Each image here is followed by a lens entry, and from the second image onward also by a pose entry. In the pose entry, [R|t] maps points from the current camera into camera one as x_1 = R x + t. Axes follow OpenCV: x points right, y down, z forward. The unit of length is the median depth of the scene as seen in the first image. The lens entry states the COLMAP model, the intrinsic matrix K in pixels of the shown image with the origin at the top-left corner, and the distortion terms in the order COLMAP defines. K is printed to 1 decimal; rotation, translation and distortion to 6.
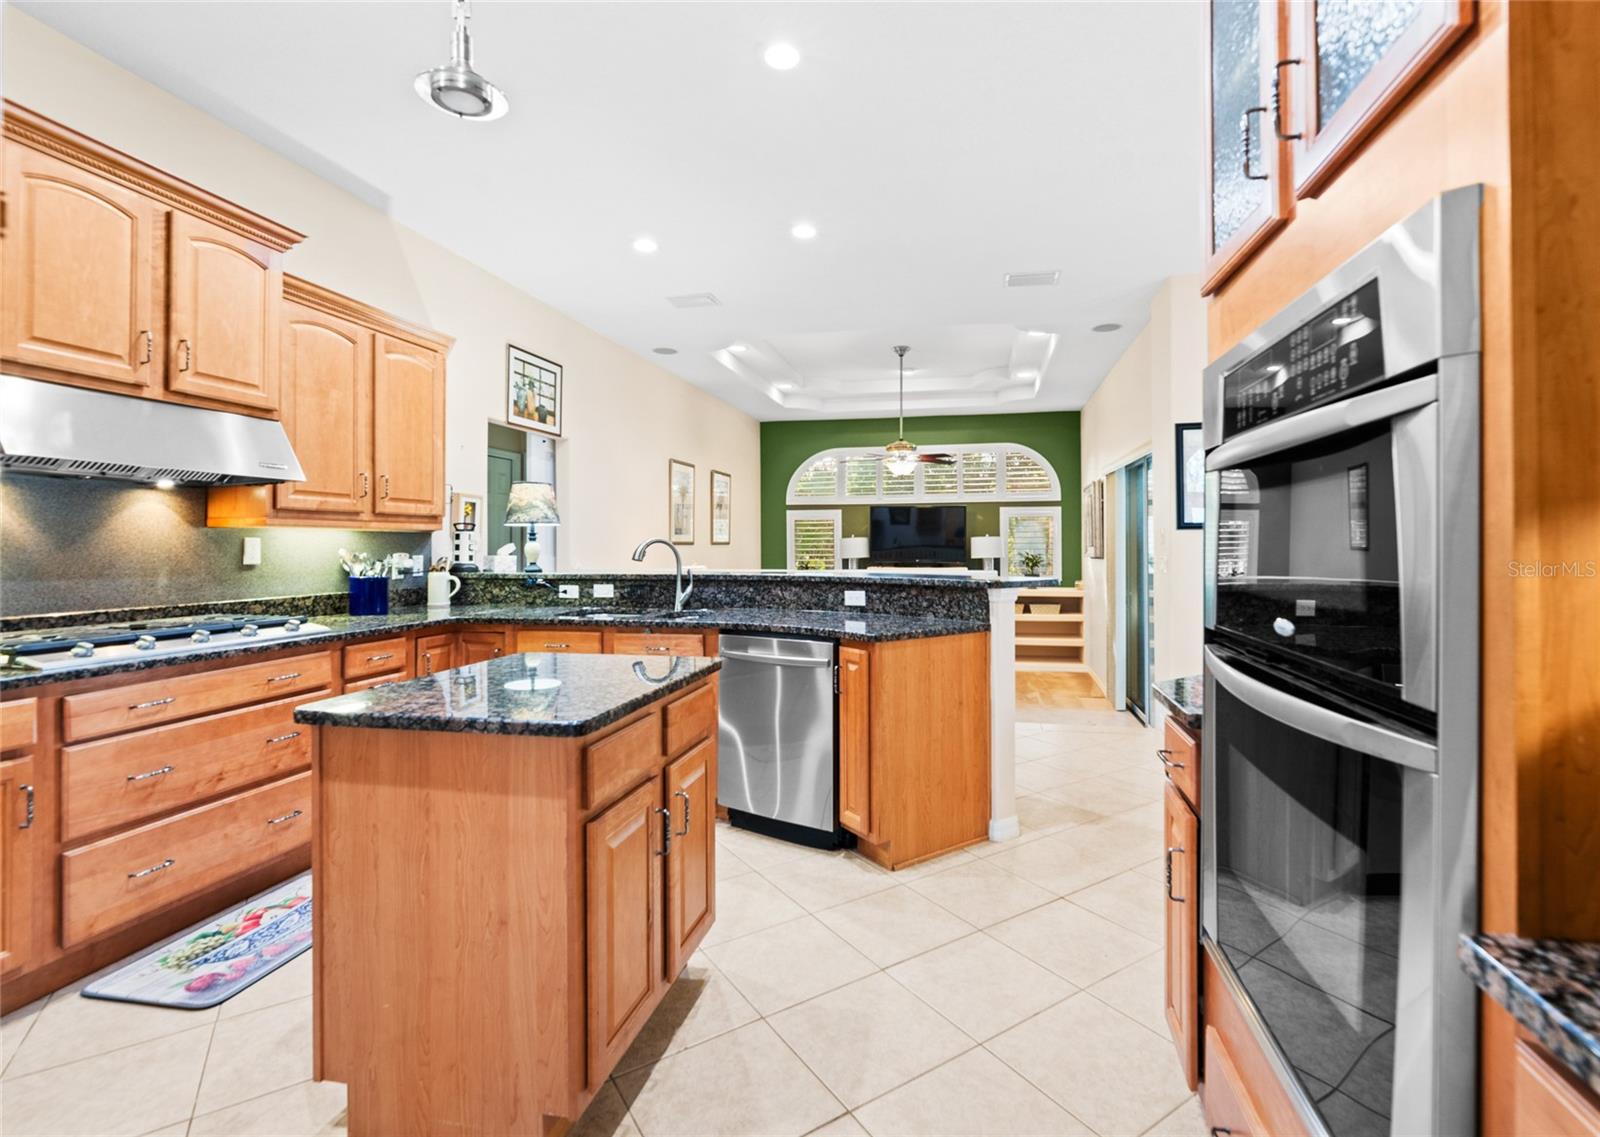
lens RADIAL K [[740.5, 0, 840.2], [0, 740.5, 537.0], [0, 0, 1]] dist [-0.002809, -0.000310]
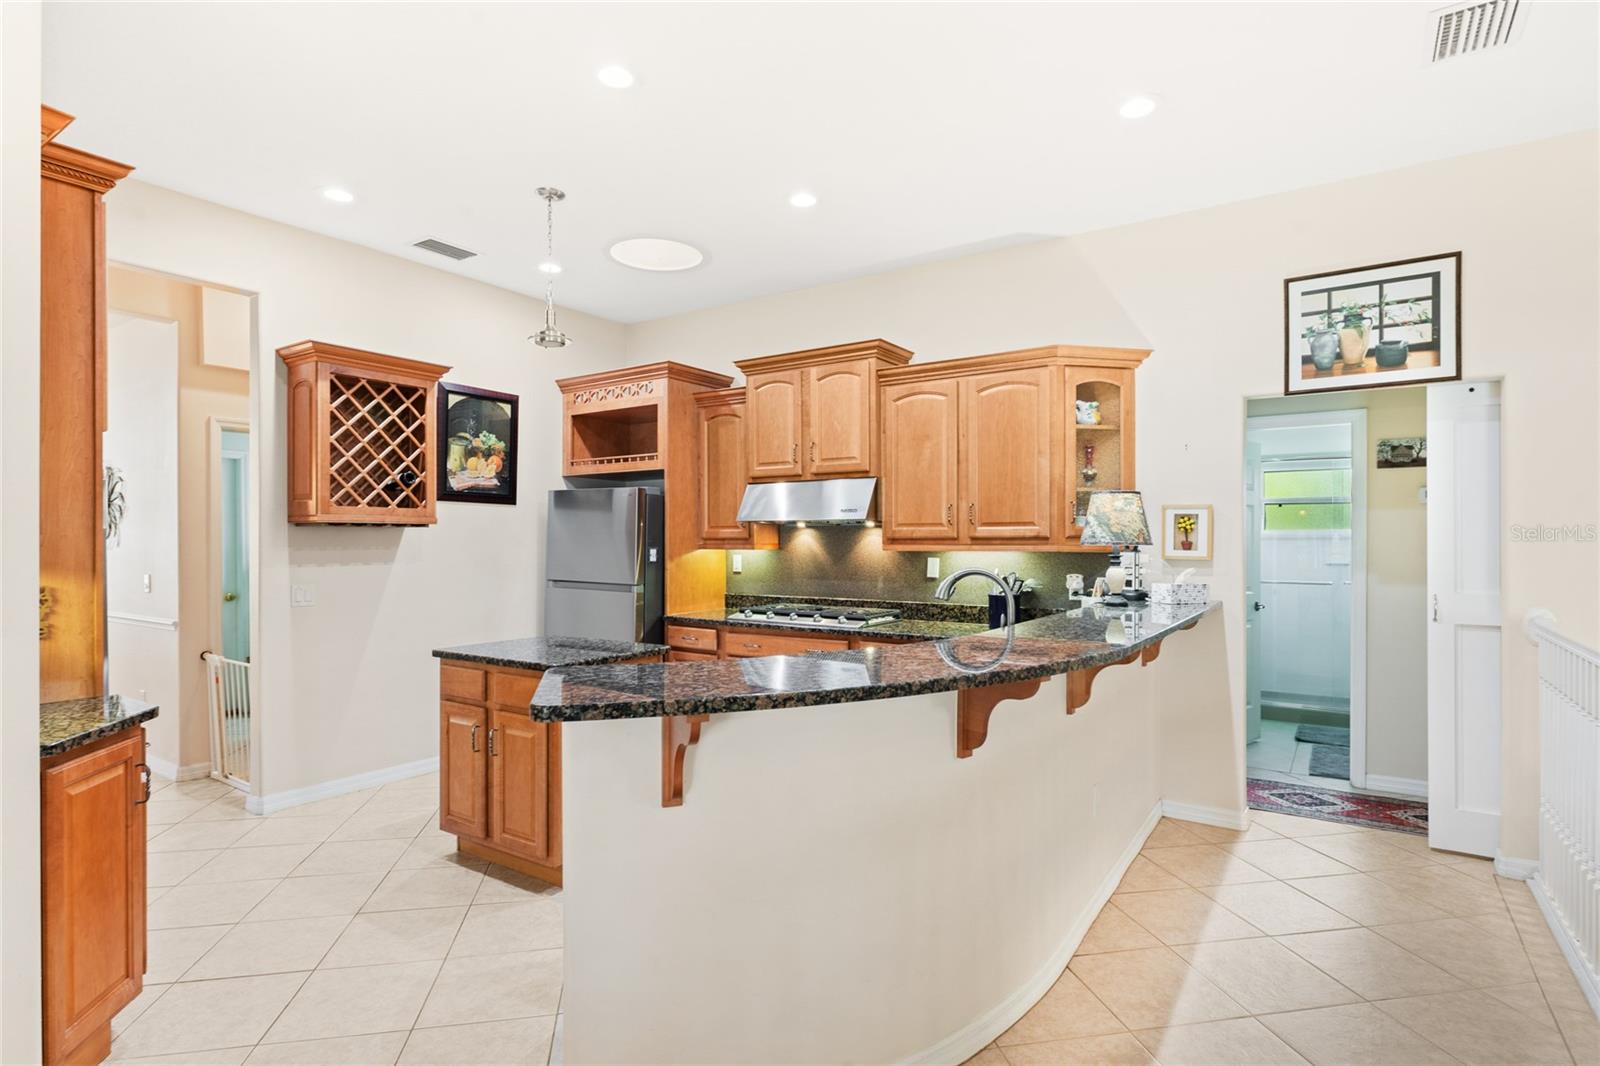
lens RADIAL K [[822.3, 0, 800.0], [0, 822.3, 533.0], [0, 0, 1]] dist [0.001278, -0.001109]
pose [[-0.396461, -0.005430, -0.918036, 0.614369], [0.010322, 0.999893, -0.010371, -0.027891], [0.917994, -0.013588, -0.396362, 1.233240]]
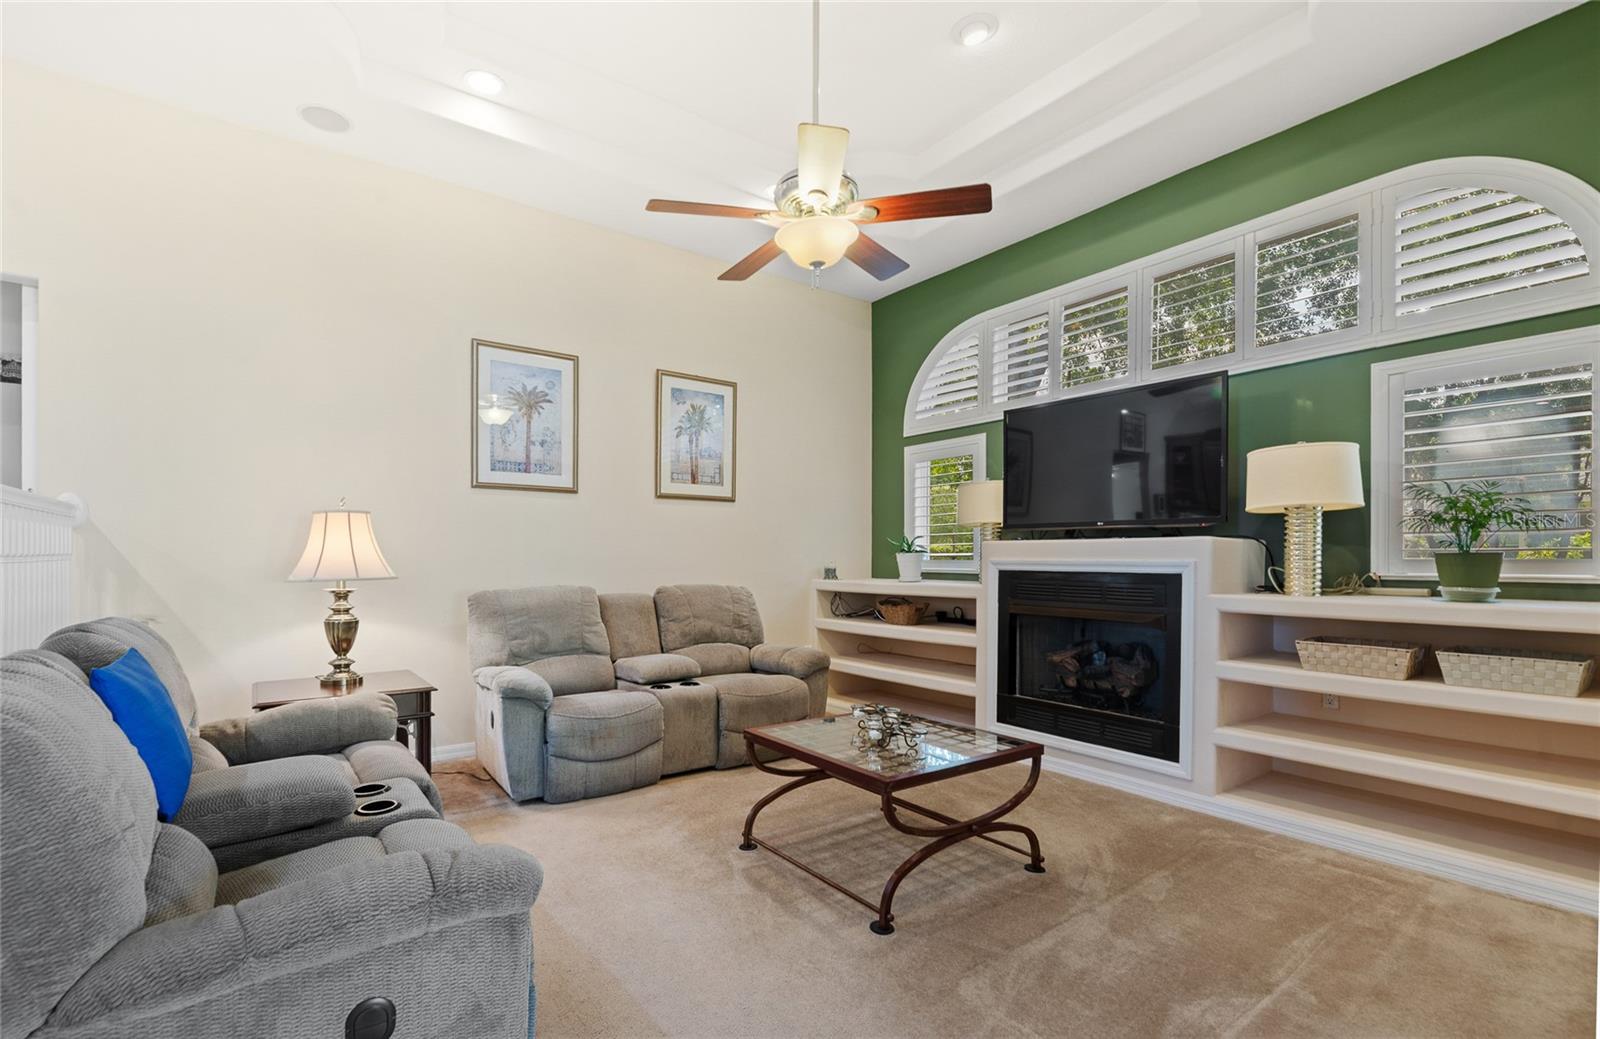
lens RADIAL K [[722.5, 0, 762.8], [0, 722.5, 557.5], [0, 0, 1]] dist [-0.000144, -0.000004]
pose [[0.720298, 0.003023, -0.693658, 0.694363], [0.002957, 0.999968, 0.007429, 0.131745], [0.693659, -0.007402, 0.720266, 1.585078]]
